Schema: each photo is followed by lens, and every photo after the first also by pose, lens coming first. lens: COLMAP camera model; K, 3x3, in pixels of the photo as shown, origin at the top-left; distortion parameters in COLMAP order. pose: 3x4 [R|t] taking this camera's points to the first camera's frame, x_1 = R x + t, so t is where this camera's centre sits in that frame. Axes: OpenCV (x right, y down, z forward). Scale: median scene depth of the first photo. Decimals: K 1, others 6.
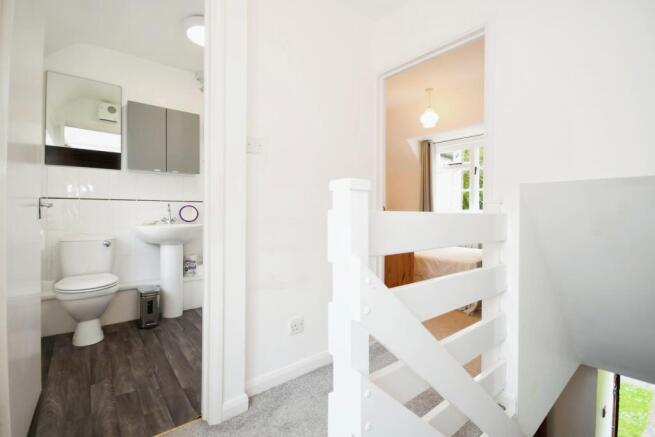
lens RADIAL K [[297.5, 0, 328.5], [0, 297.5, 216.6], [0, 0, 1]] dist [-0.003805, 0.000038]
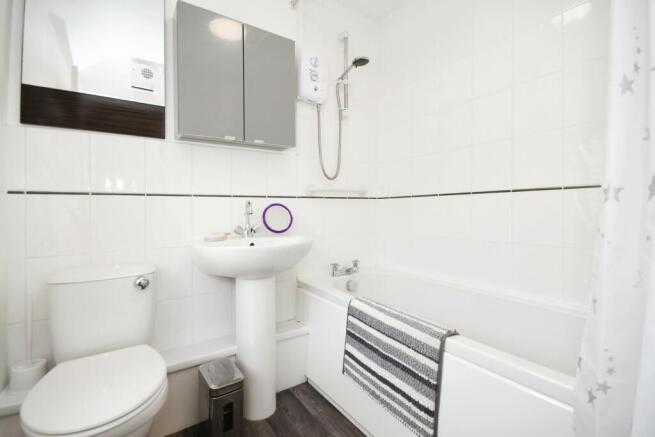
lens RADIAL K [[297.5, 0, 328.9], [0, 297.5, 214.6], [0, 0, 1]] dist [-0.003805, 0.000038]
pose [[0.996269, -0.002747, -0.086256, -0.348784], [0.004019, 0.999886, 0.014577, -0.026474], [0.086206, -0.014870, 0.996166, 0.476326]]
